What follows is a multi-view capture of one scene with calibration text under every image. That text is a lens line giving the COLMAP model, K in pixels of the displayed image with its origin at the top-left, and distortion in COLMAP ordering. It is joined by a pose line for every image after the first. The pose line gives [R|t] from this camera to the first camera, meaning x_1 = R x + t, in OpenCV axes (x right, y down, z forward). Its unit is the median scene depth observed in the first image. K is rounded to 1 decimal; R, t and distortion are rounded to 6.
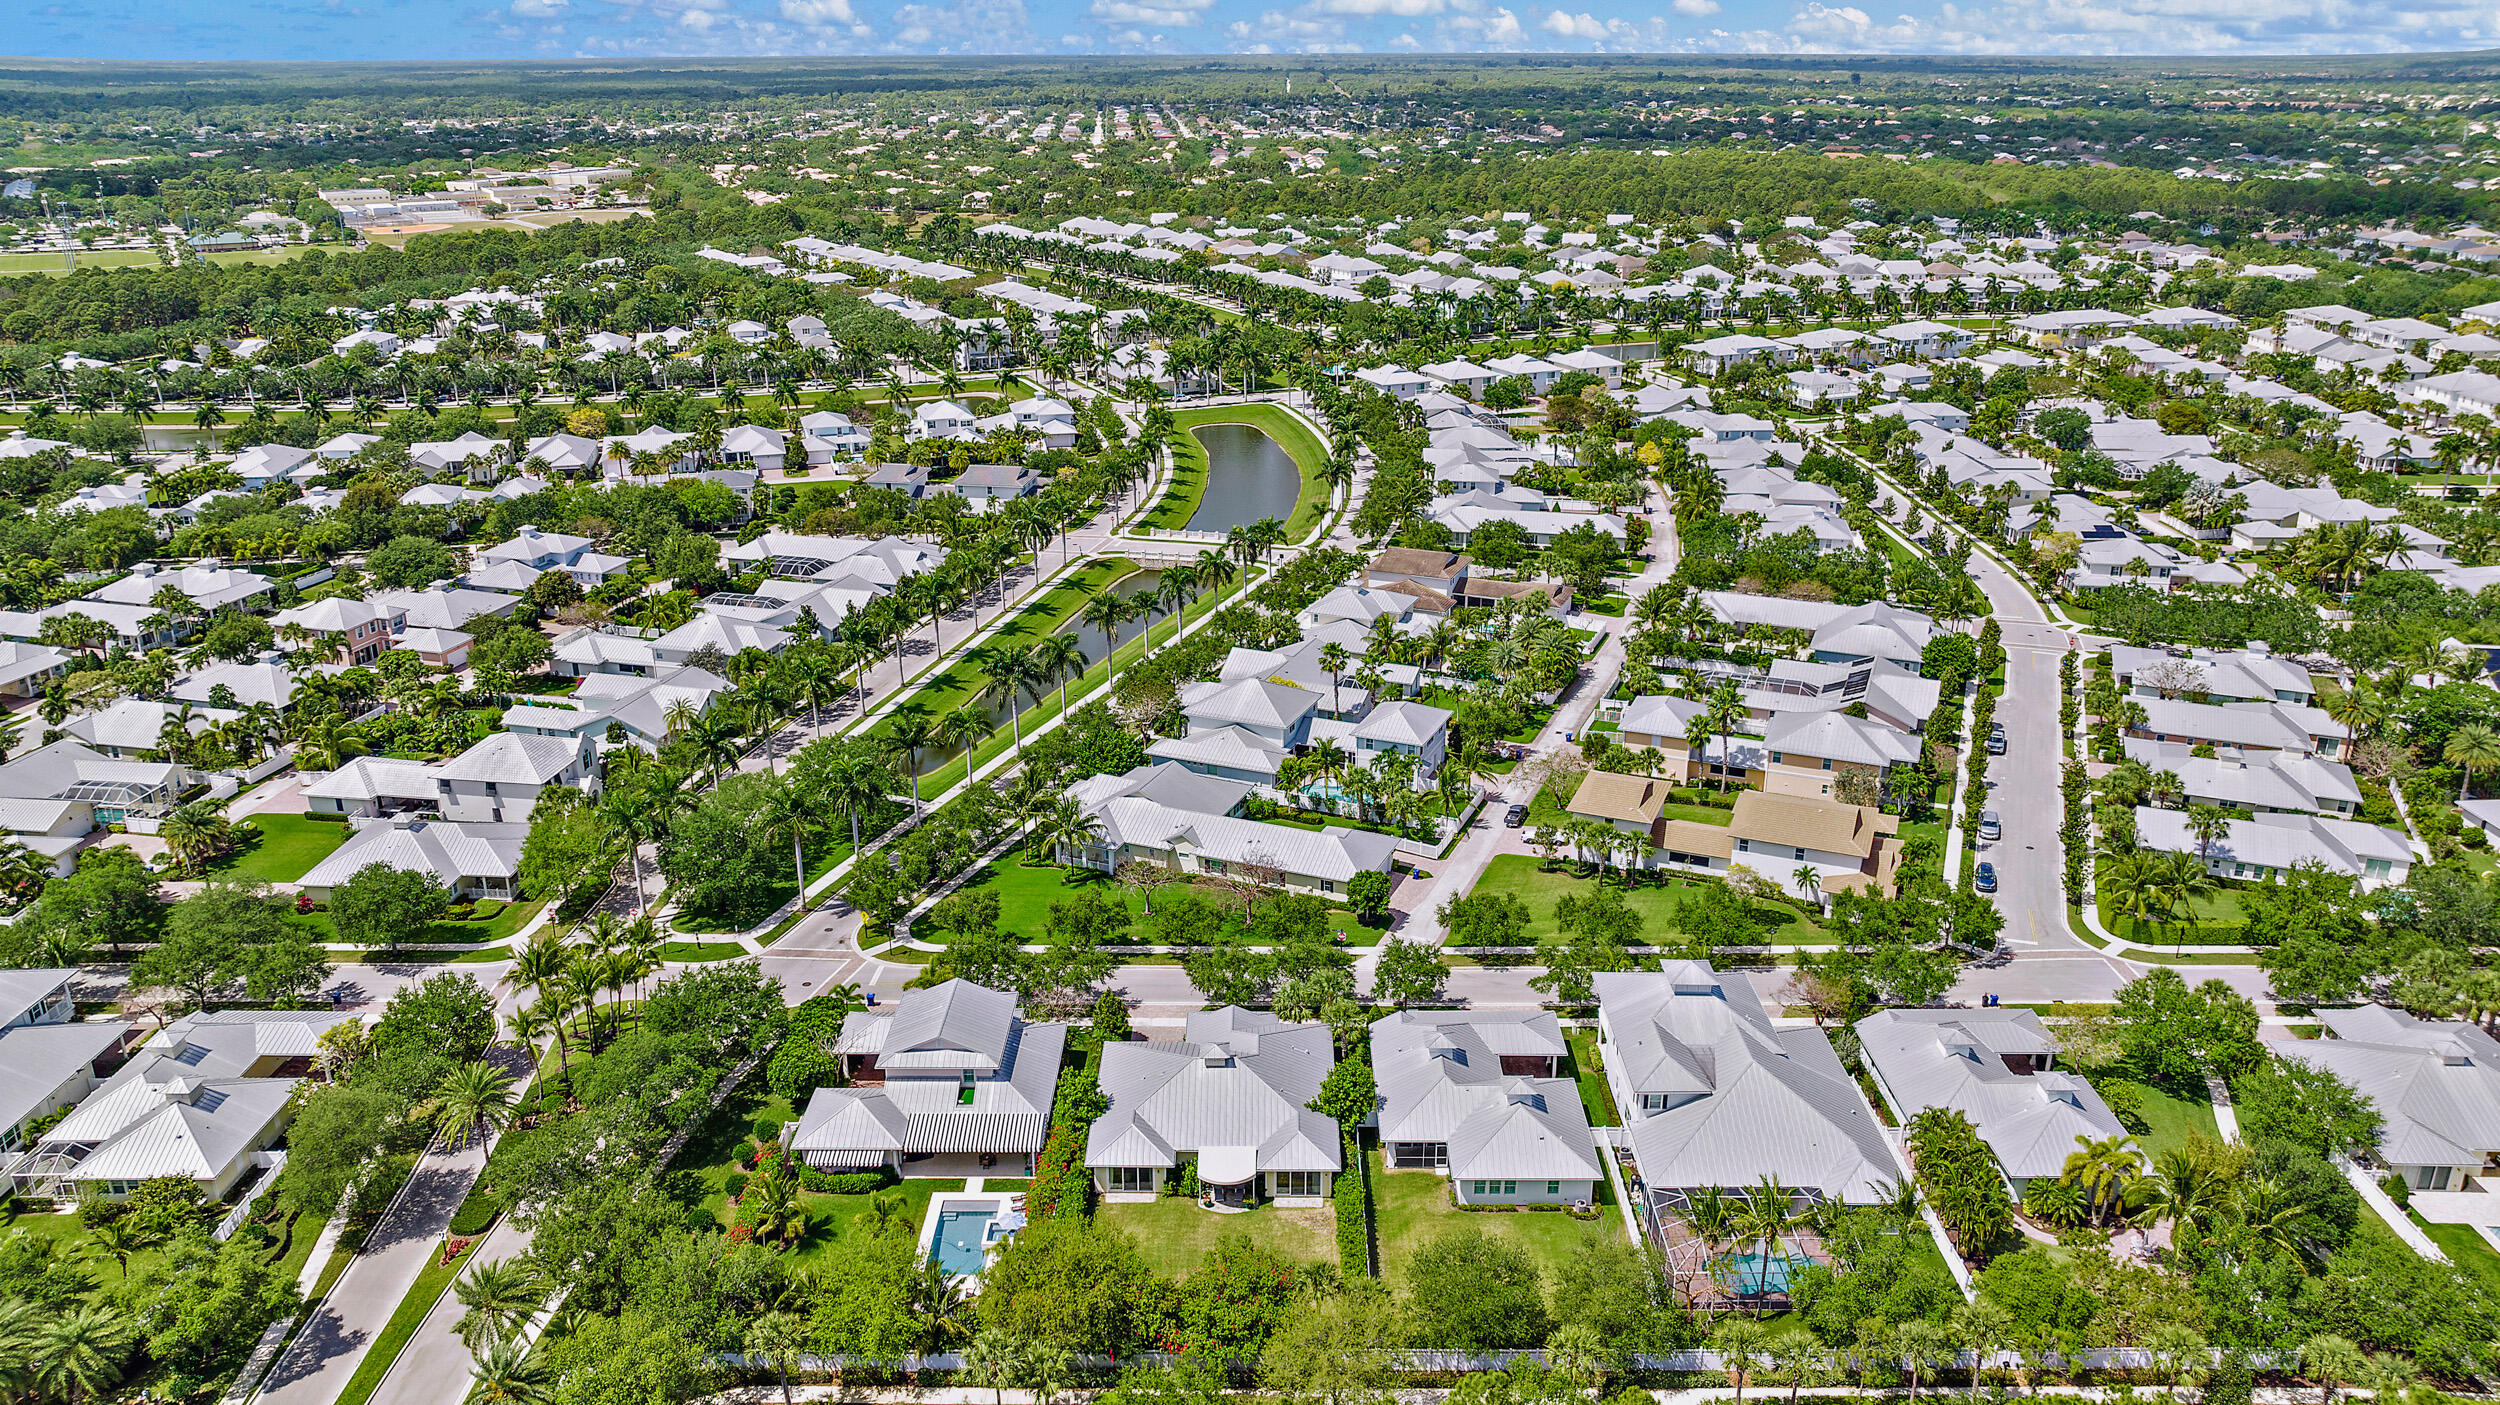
lens RADIAL K [[1713.1, 0, 1250.0], [0, 1713.1, 702.5], [0, 0, 1]] dist [-0.018005, 0.003176]
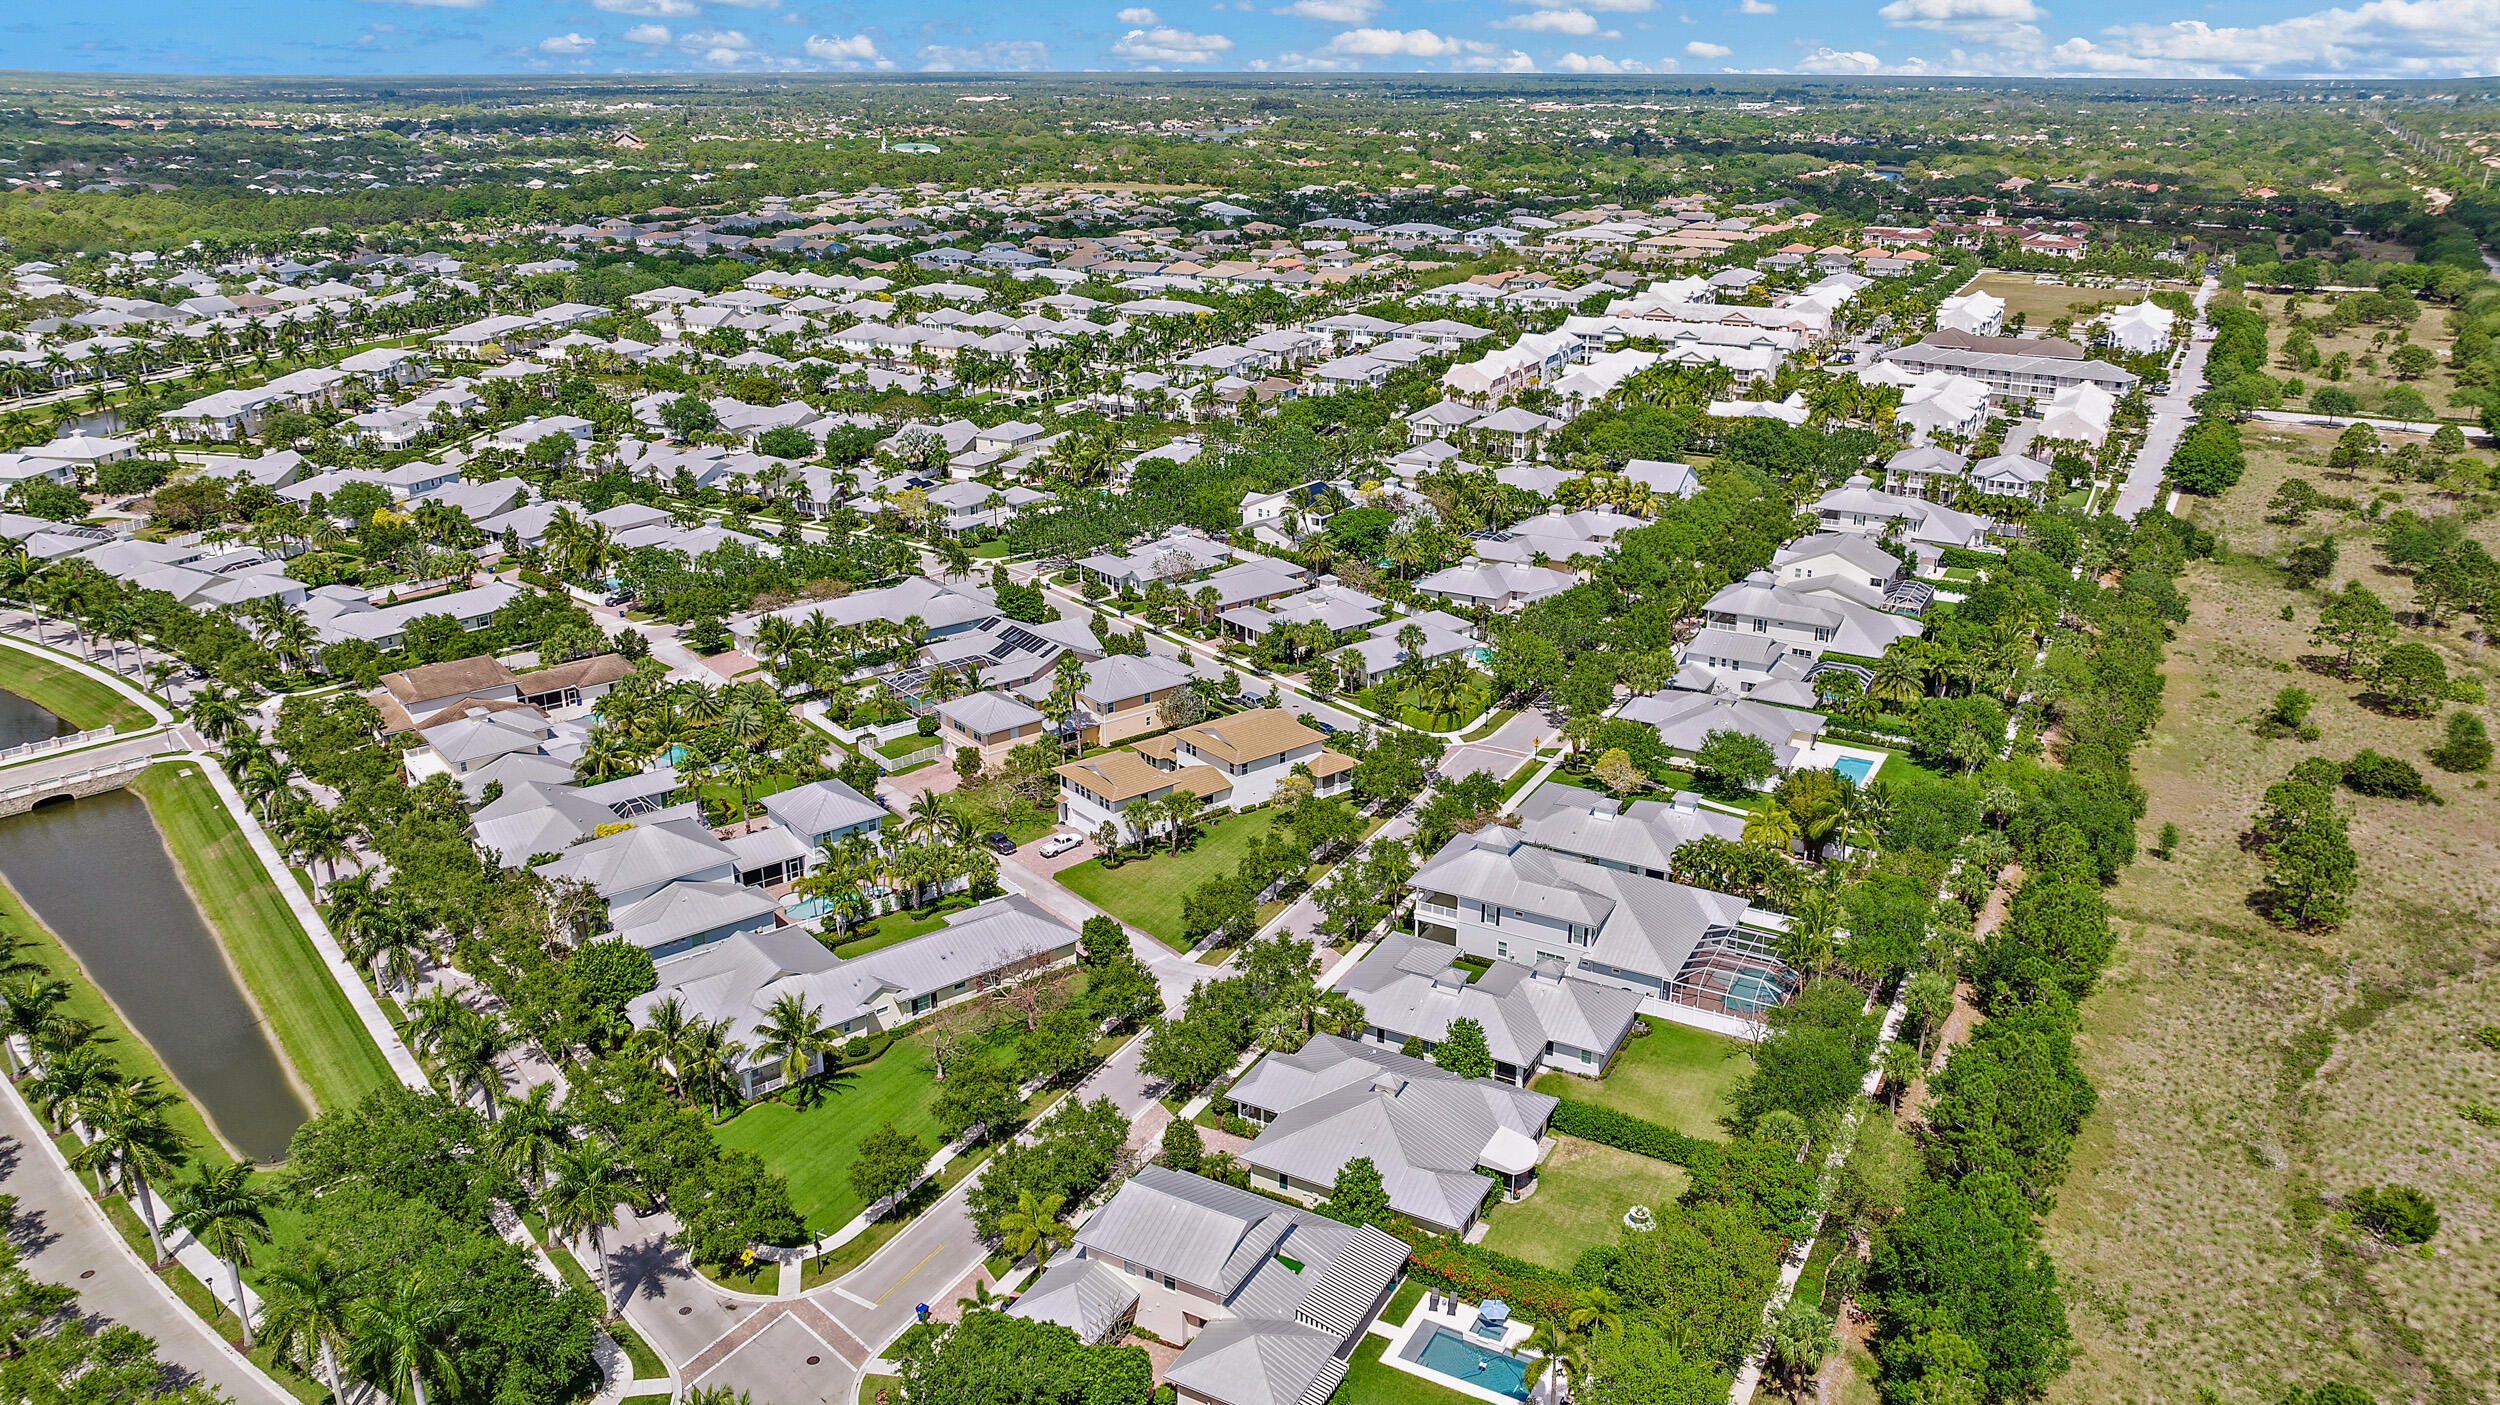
lens RADIAL K [[1713.1, 0, 1250.0], [0, 1713.1, 702.5], [0, 0, 1]] dist [-0.018005, 0.003176]
pose [[0.498365, -0.301133, 0.812989, -0.577395], [0.306059, 0.938472, 0.159997, -0.128840], [-0.811147, 0.169086, 0.559866, 0.362095]]
